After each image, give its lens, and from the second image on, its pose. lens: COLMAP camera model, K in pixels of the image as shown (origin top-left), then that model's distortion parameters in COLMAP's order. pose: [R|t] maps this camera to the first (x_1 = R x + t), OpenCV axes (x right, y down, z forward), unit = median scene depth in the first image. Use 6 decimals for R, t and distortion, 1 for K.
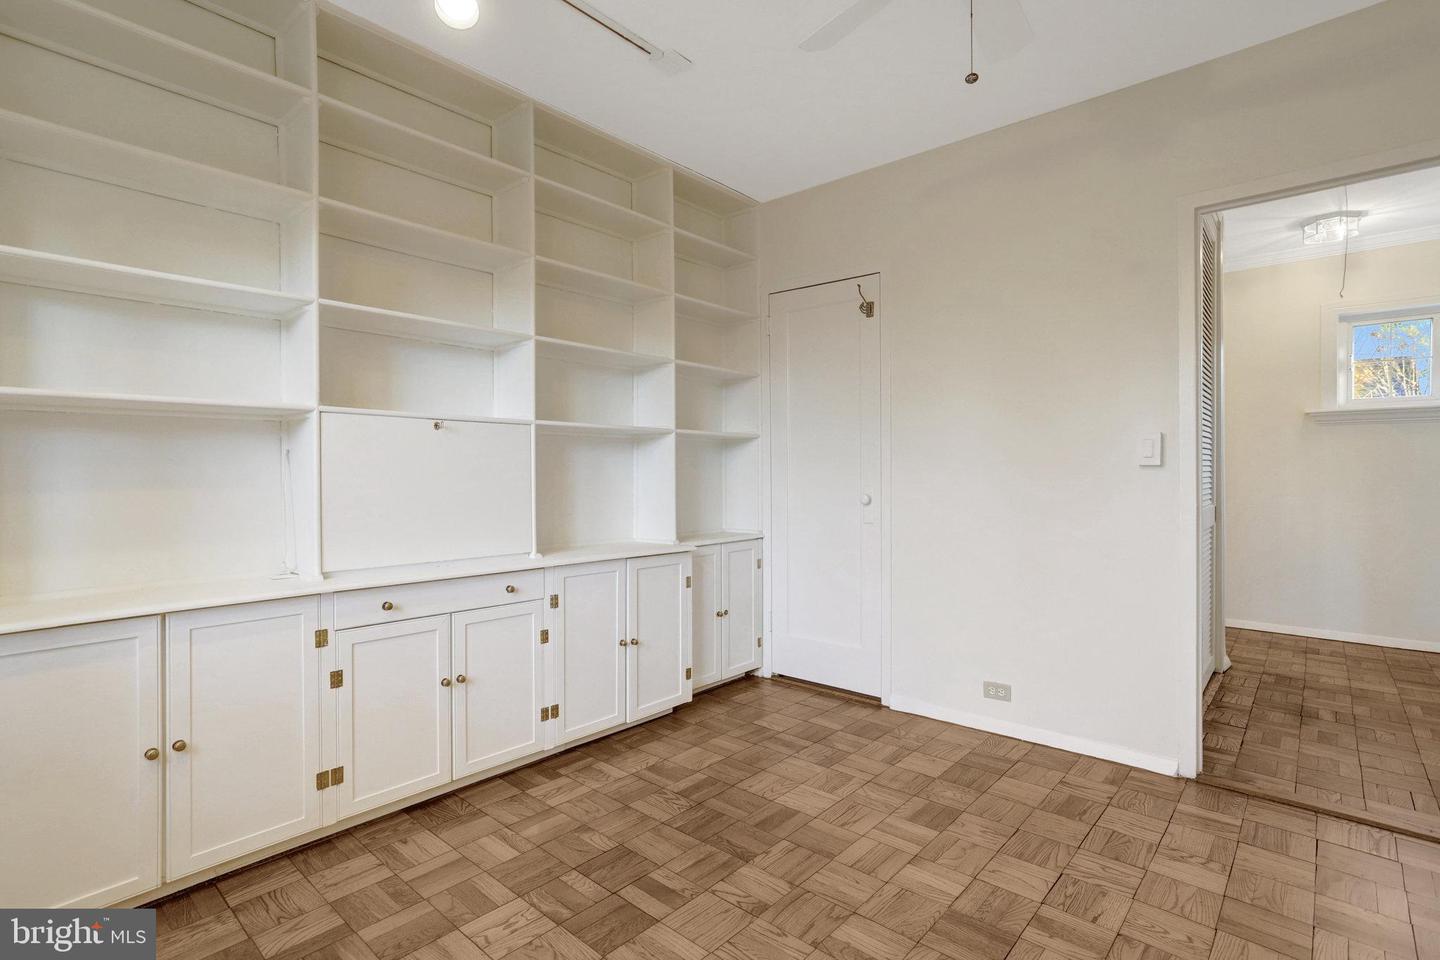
lens RADIAL K [[702.5, 0, 716.7], [0, 702.5, 467.7], [0, 0, 1]] dist [-0.047268, 0.030080]
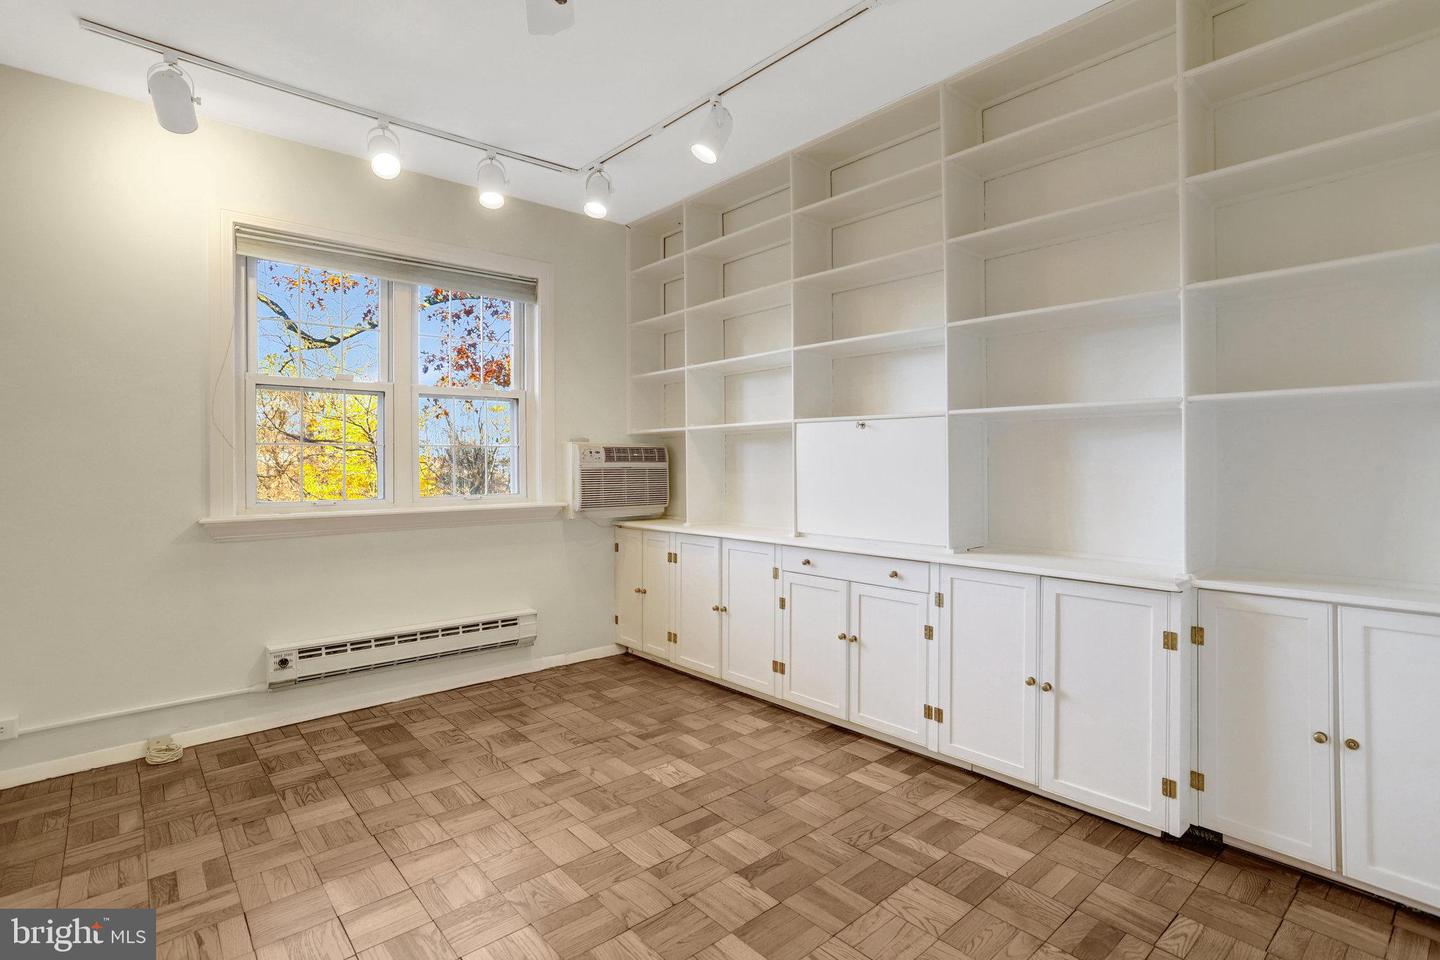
lens RADIAL K [[702.5, 0, 716.7], [0, 702.5, 467.7], [0, 0, 1]] dist [-0.047268, 0.030080]
pose [[-0.129198, 0.009516, -0.991573, 0.771694], [0.010266, 0.999913, 0.008259, 0.001682], [0.991566, -0.009112, -0.129285, 0.858569]]
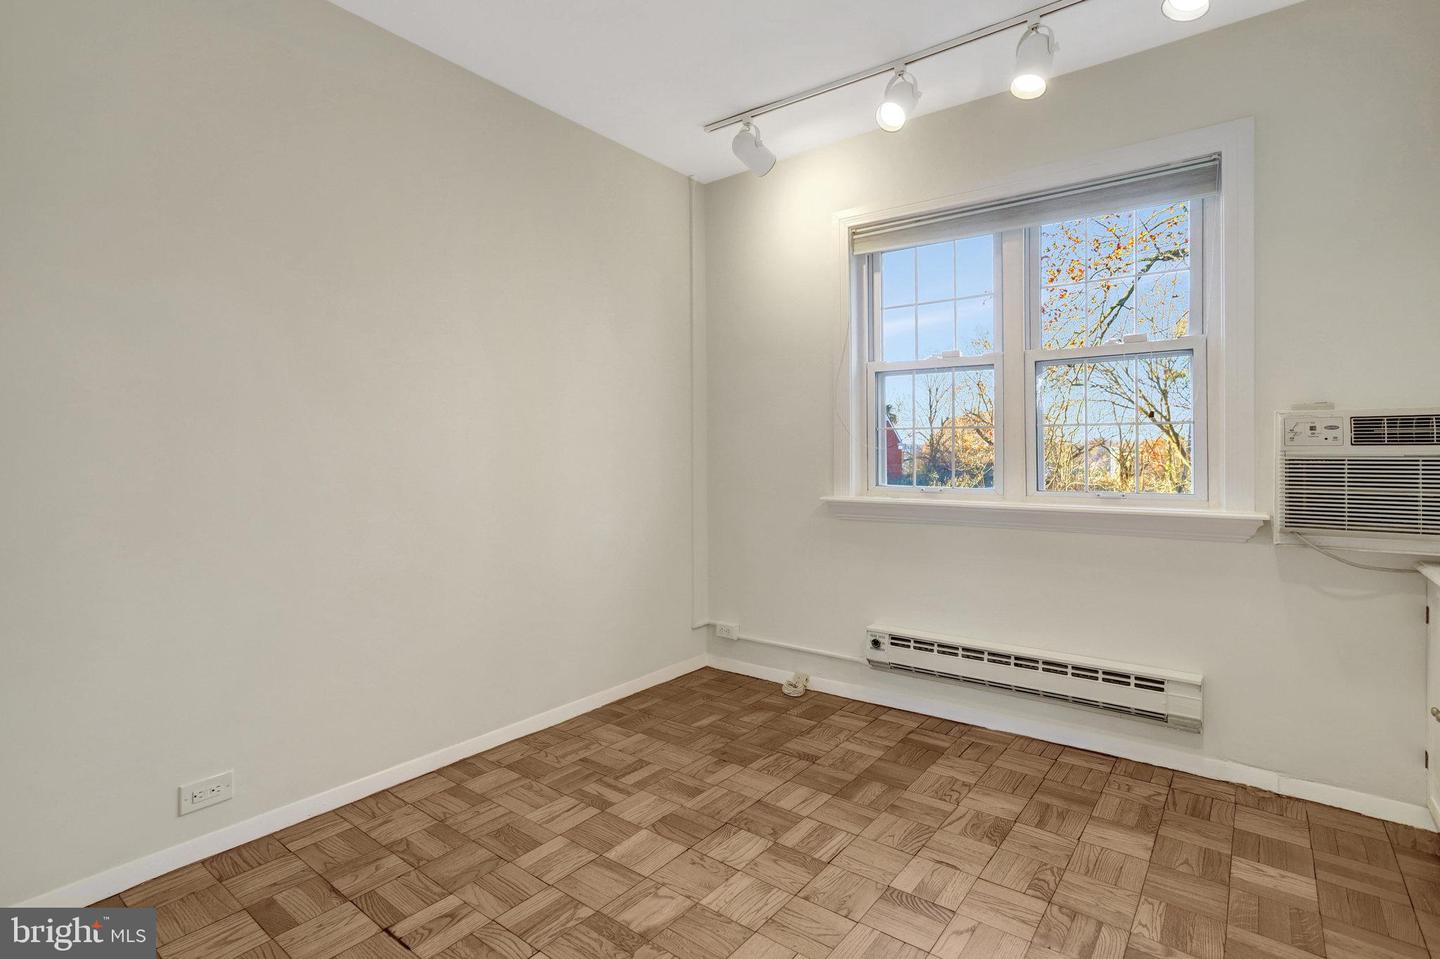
lens RADIAL K [[705.5, 0, 718.3], [0, 705.5, 454.7], [0, 0, 1]] dist [-0.033111, 0.021534]
pose [[-0.997685, 0.004555, -0.067853, 0.066195], [0.004776, 0.999984, -0.003088, 0.009171], [0.067838, -0.003405, -0.997691, 1.174457]]
